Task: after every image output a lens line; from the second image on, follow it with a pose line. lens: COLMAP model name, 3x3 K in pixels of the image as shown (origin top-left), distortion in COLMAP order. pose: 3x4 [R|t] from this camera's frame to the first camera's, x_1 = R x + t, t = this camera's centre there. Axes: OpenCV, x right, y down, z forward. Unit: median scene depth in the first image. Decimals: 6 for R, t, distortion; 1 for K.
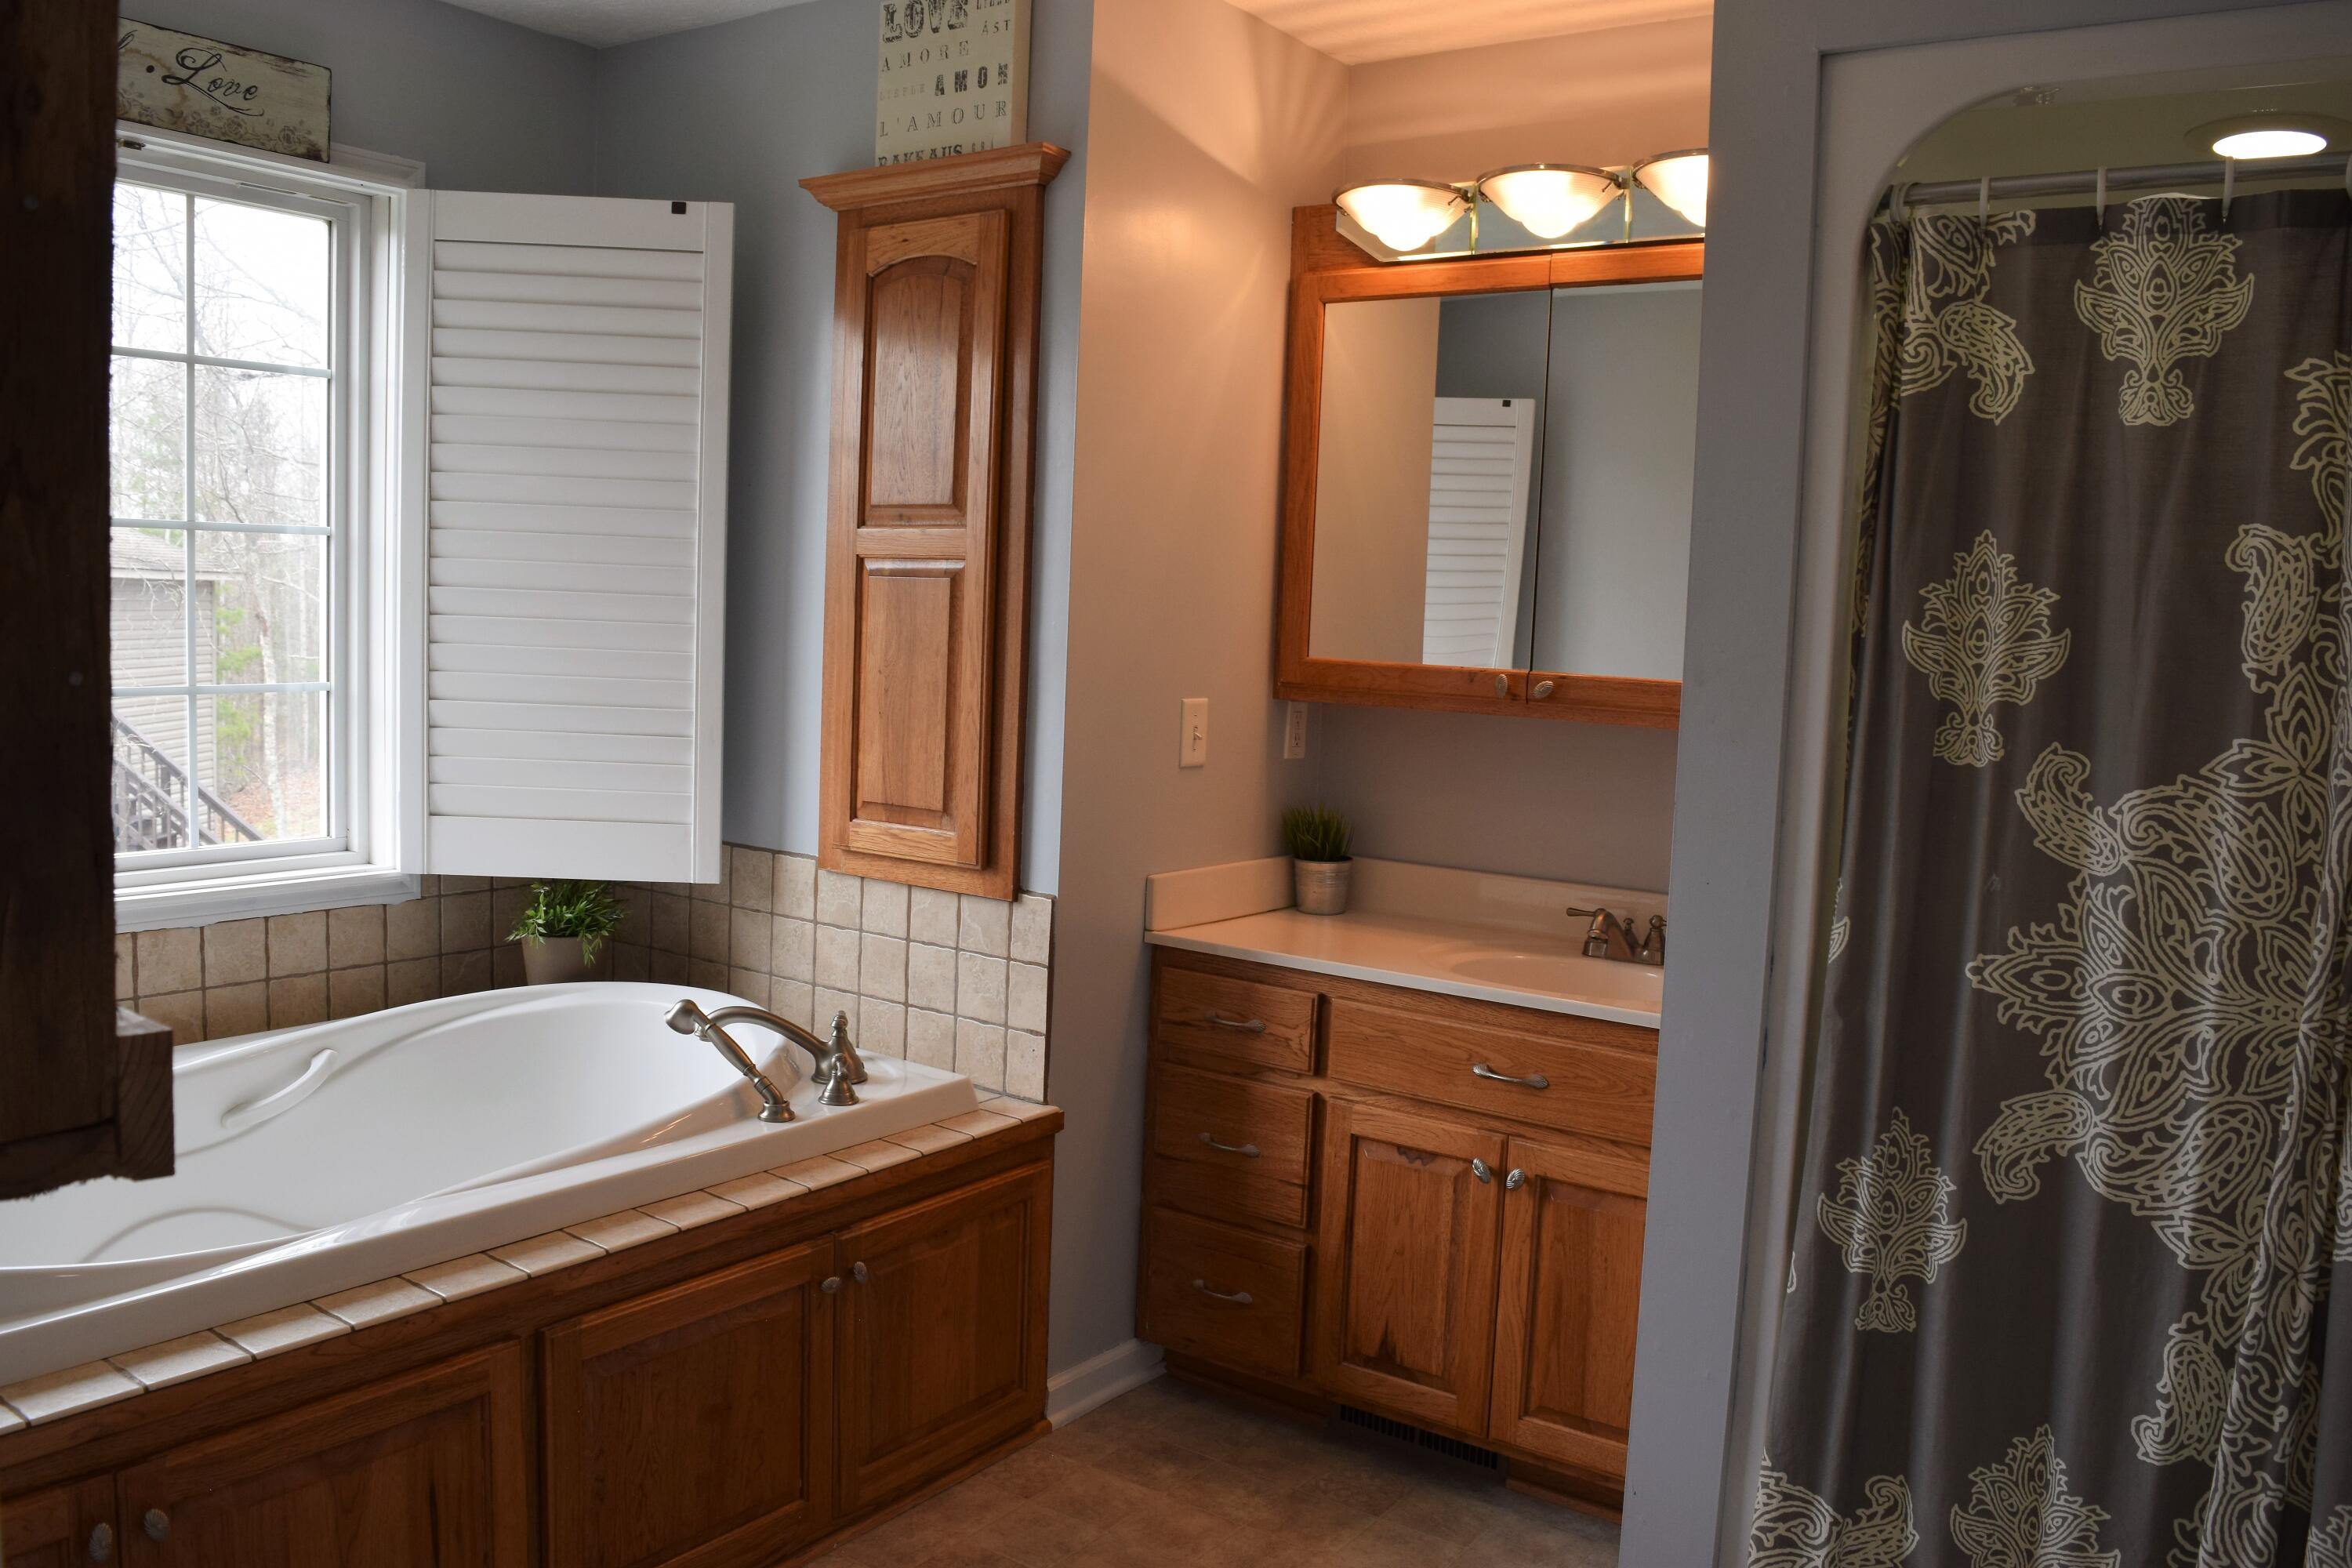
lens RADIAL K [[1837.2, 0, 1178.1], [0, 1837.2, 781.1], [0, 0, 1]] dist [-0.096898, 0.029050]
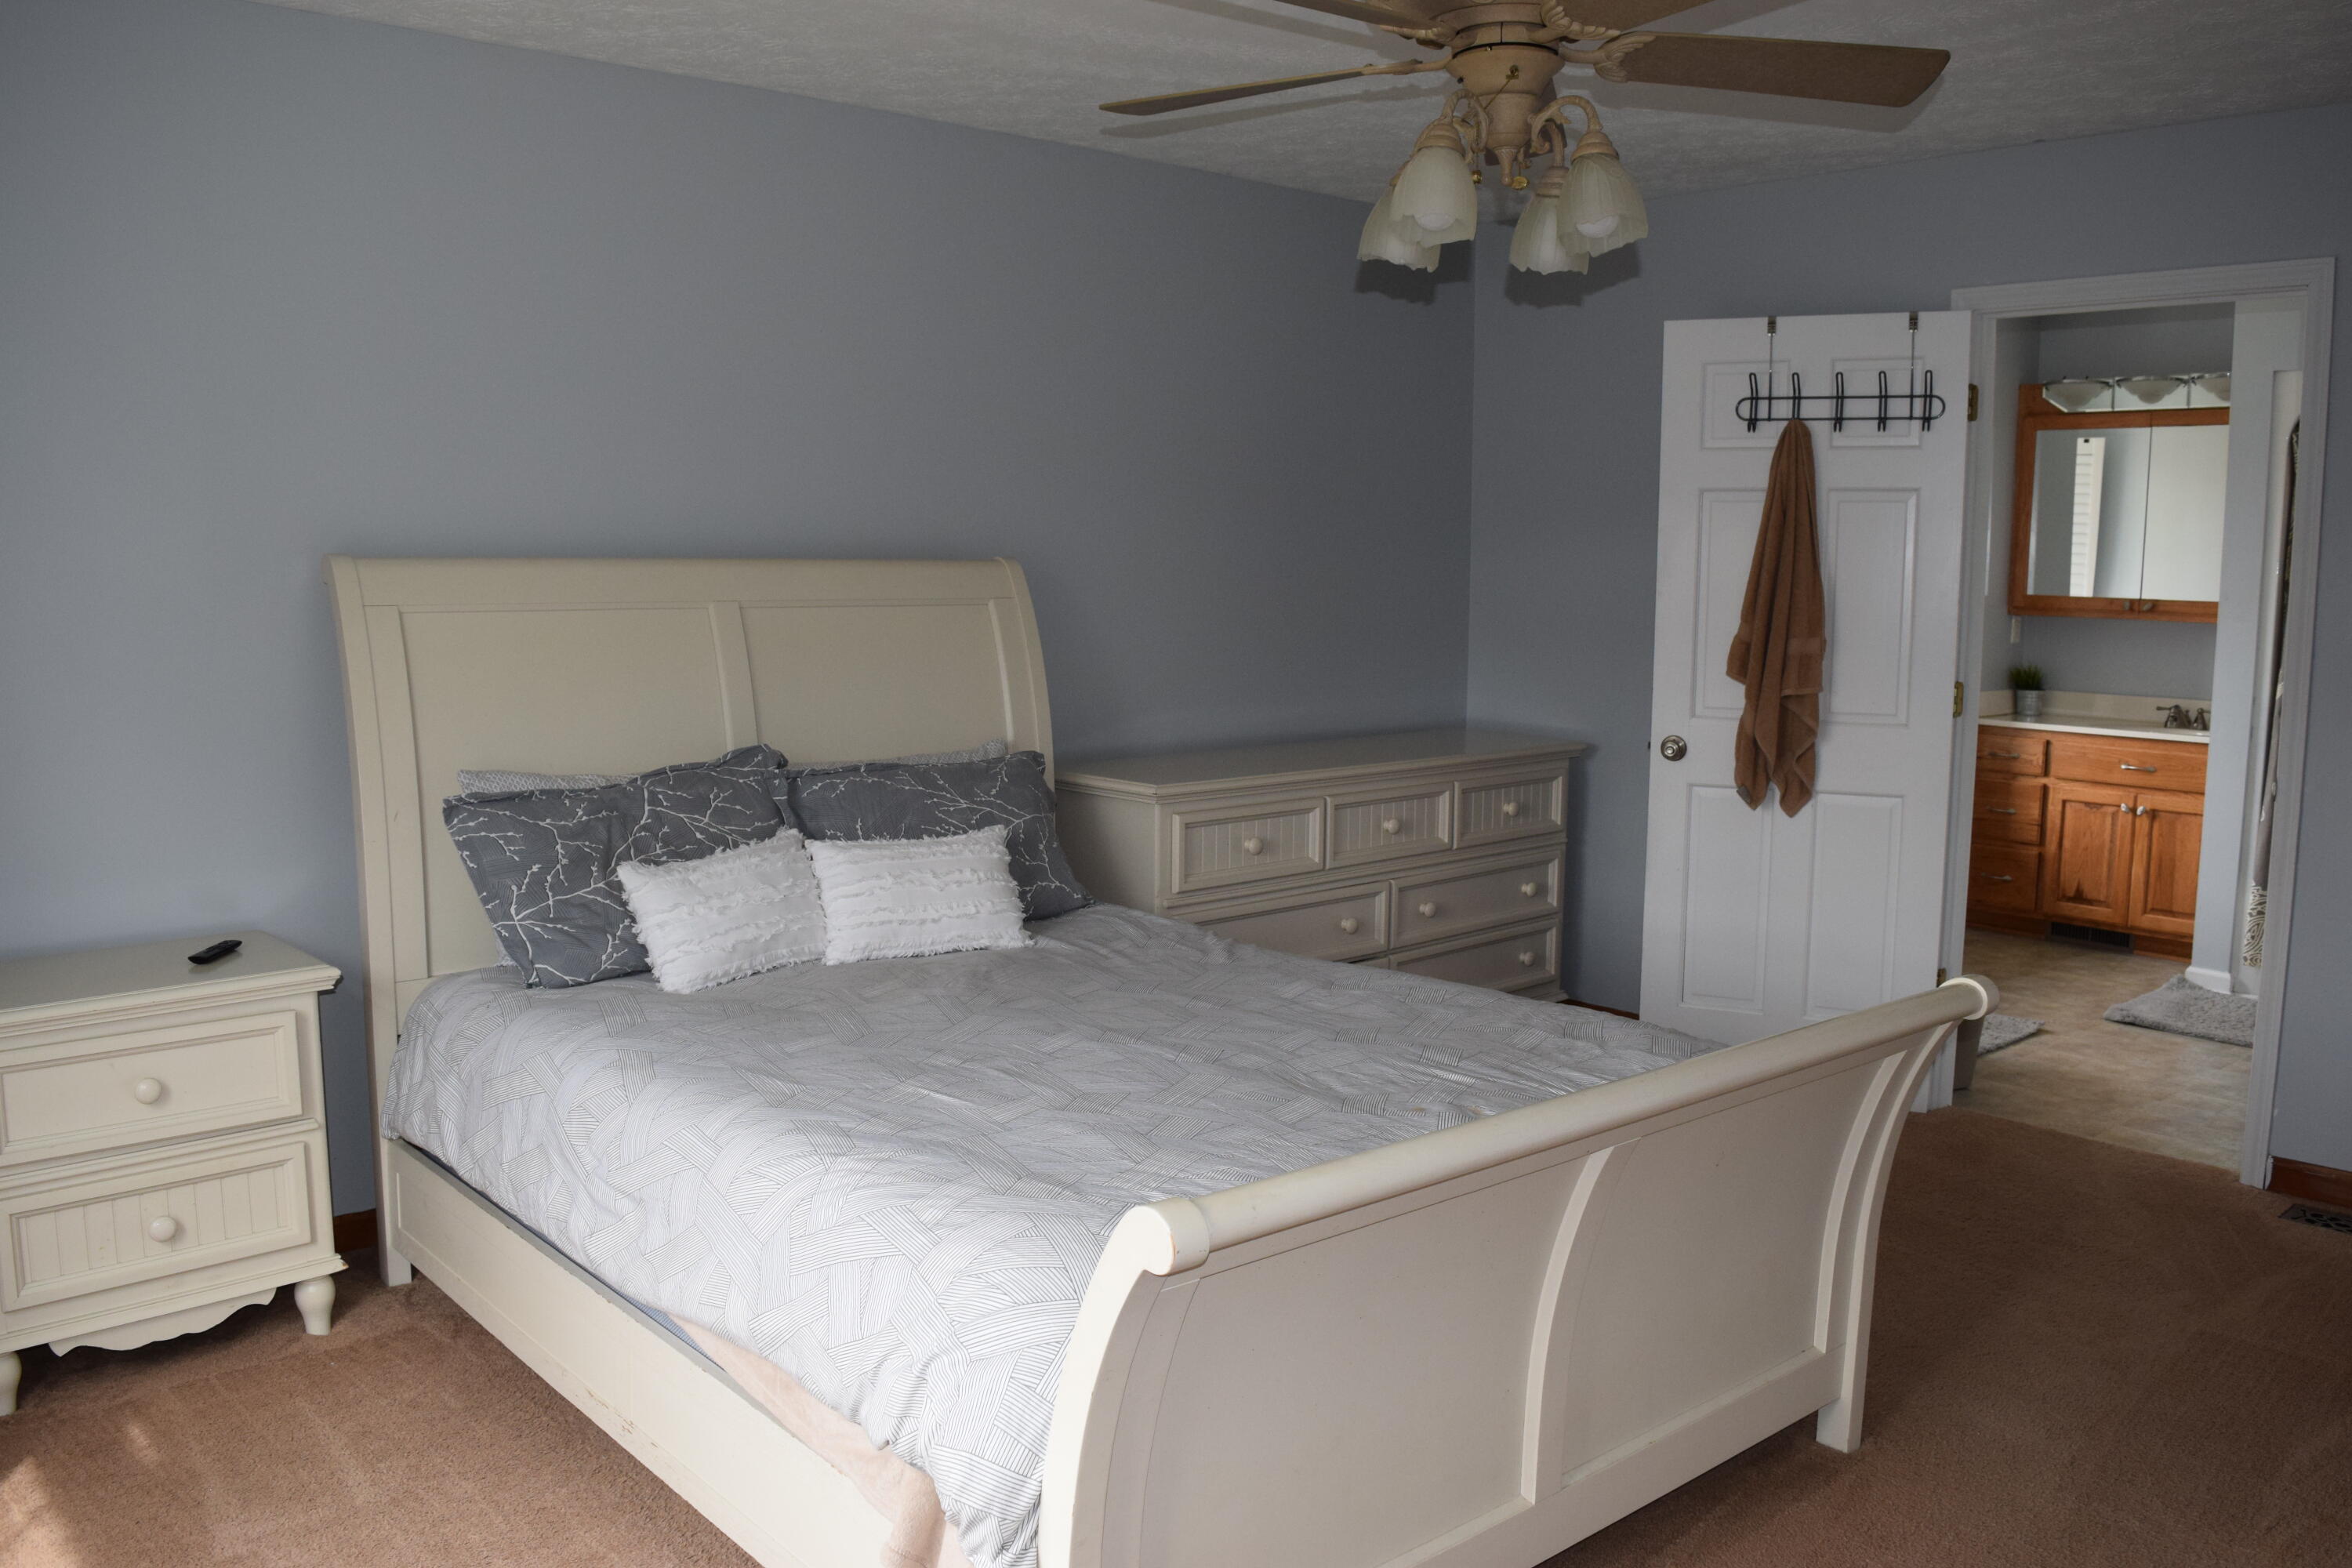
lens RADIAL K [[1837.2, 0, 1170.1], [0, 1837.2, 794.6], [0, 0, 1]] dist [-0.096898, 0.029050]
pose [[0.971024, -0.004403, -0.238940, -0.470740], [0.013044, 0.999316, 0.034598, 0.095680], [0.238625, -0.036712, 0.970418, -1.515119]]
